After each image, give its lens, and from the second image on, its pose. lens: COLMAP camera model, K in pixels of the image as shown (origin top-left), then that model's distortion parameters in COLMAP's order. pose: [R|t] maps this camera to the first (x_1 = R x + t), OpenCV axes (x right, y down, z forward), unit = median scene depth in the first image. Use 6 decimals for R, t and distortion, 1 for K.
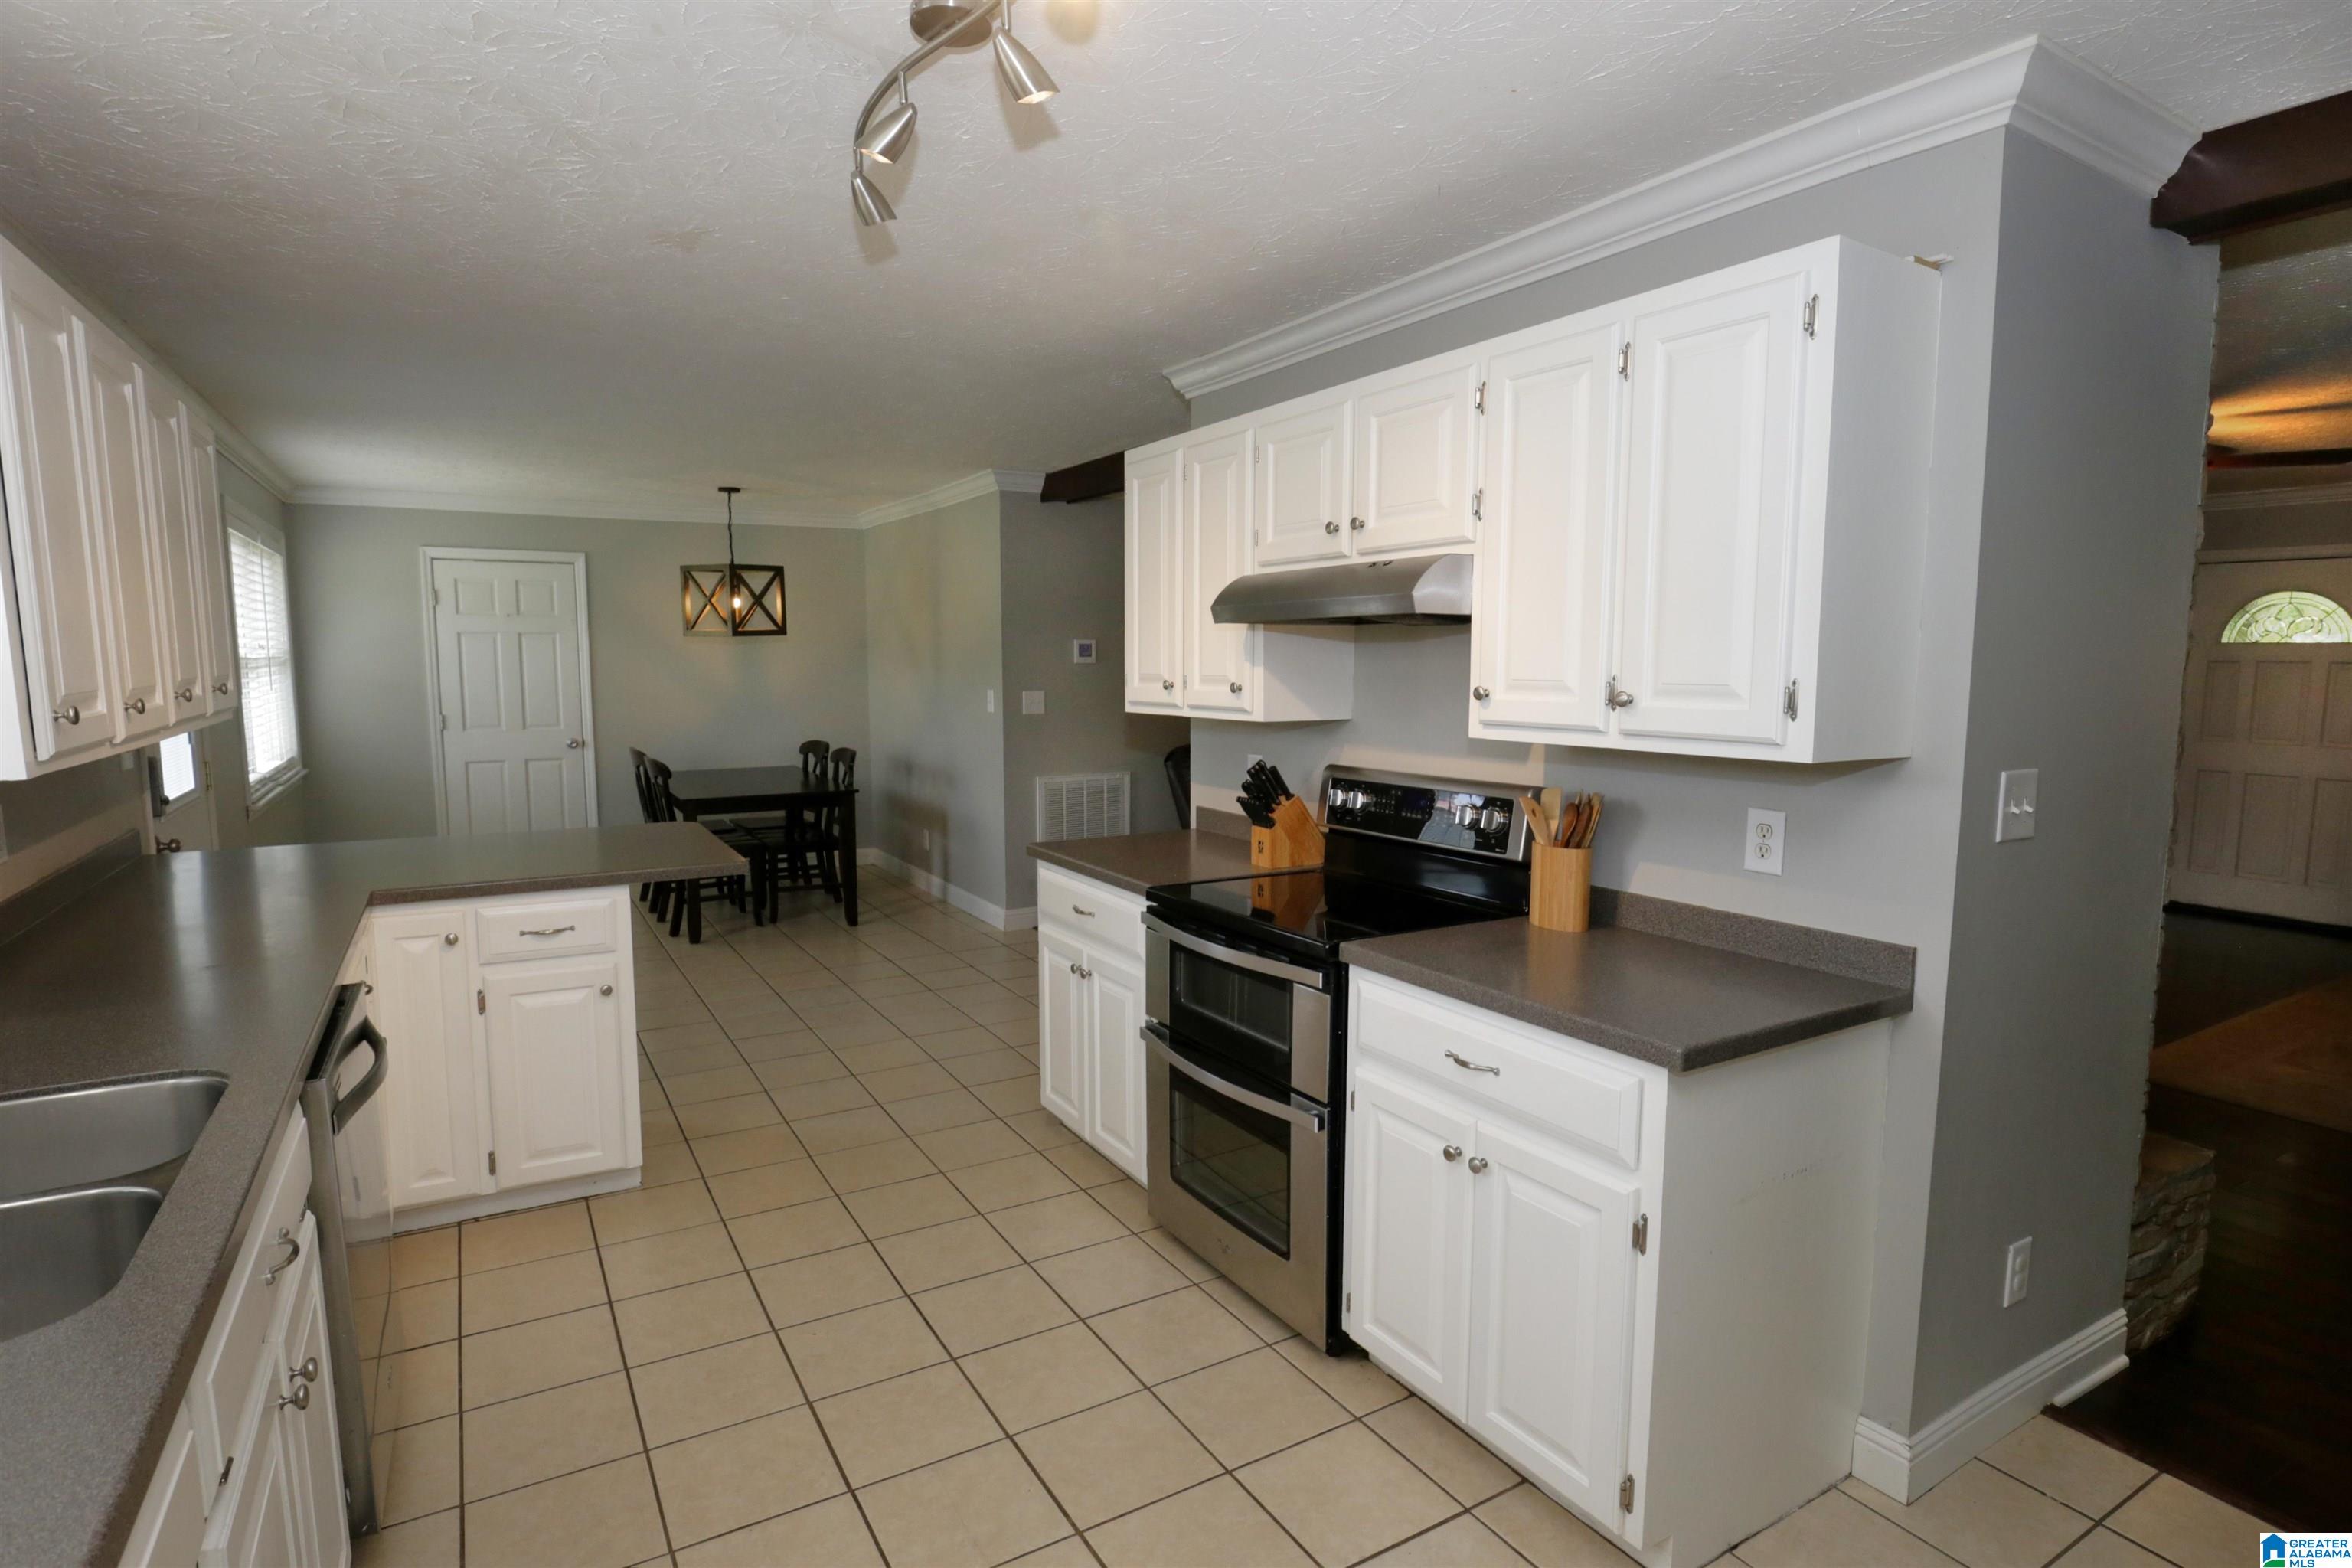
lens RADIAL K [[1206.4, 0, 1171.9], [0, 1206.4, 791.4], [0, 0, 1]] dist [-0.014412, 0.000873]
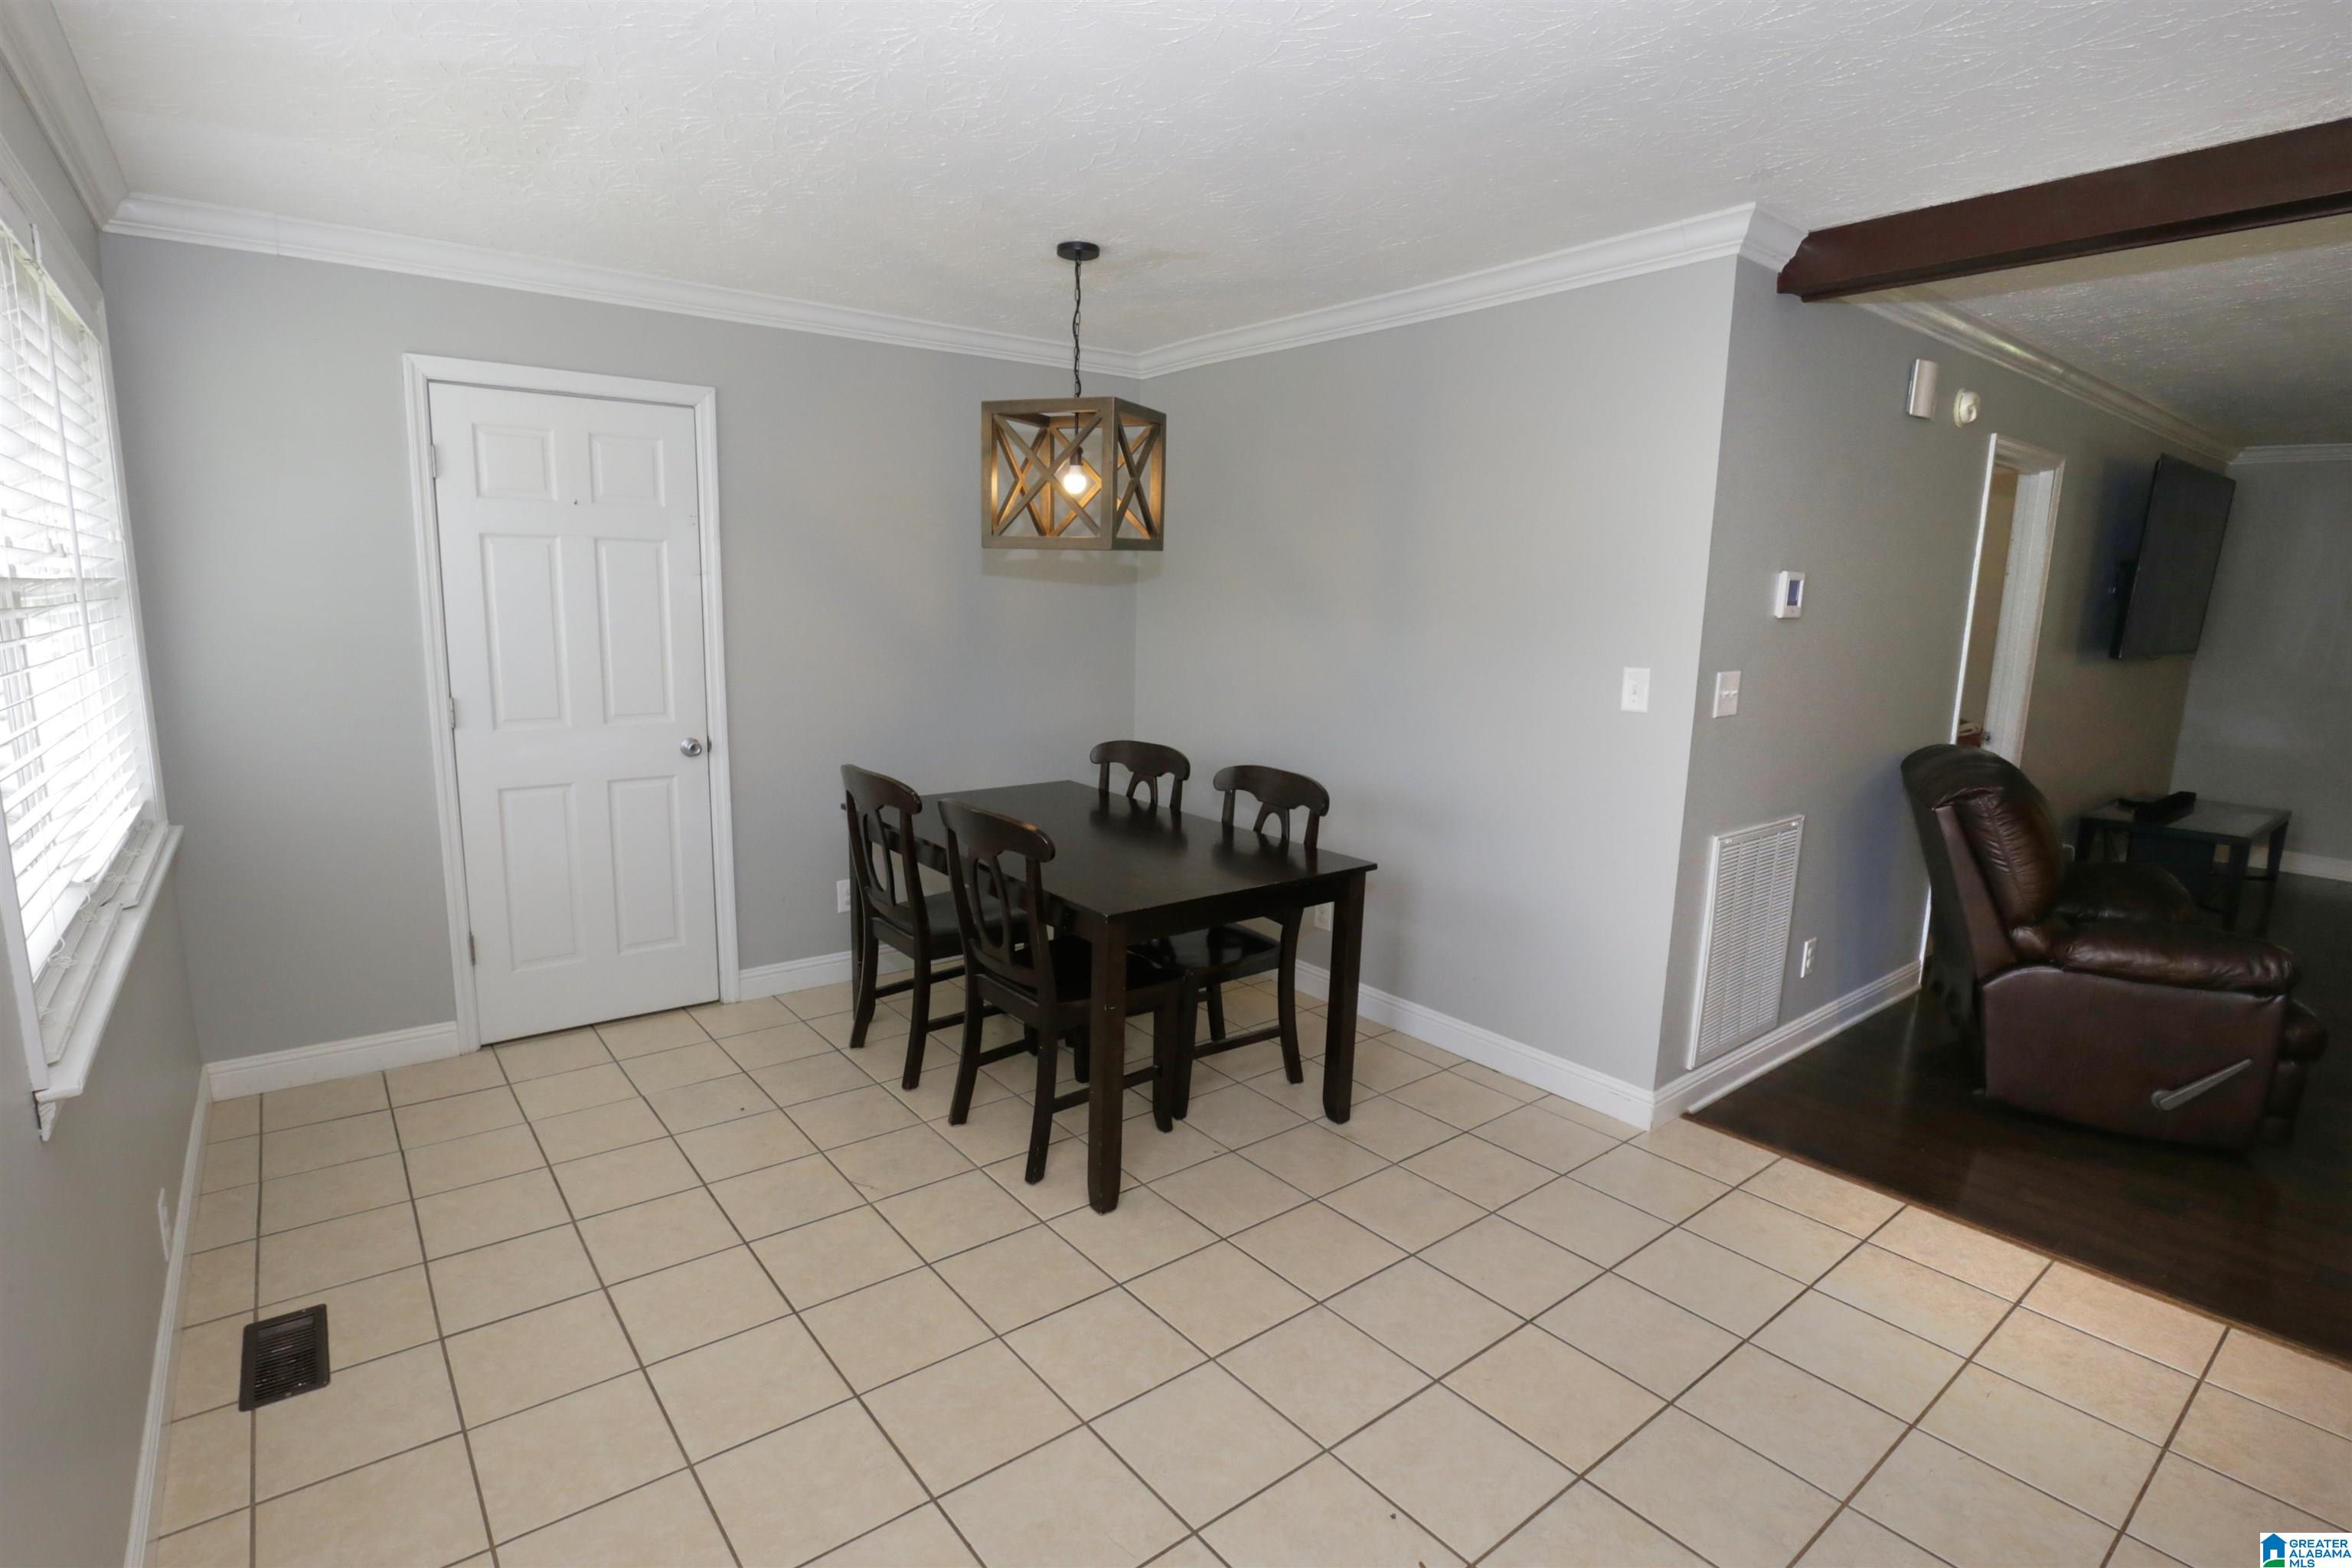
lens RADIAL K [[1083.0, 0, 1079.4], [0, 1083.0, 777.5], [0, 0, 1]] dist [-0.030963, 0.004917]
pose [[0.994052, -0.002535, 0.108874, -0.408871], [-0.004016, 0.998196, 0.059911, -0.060485], [-0.108829, -0.059992, 0.992249, 0.539951]]
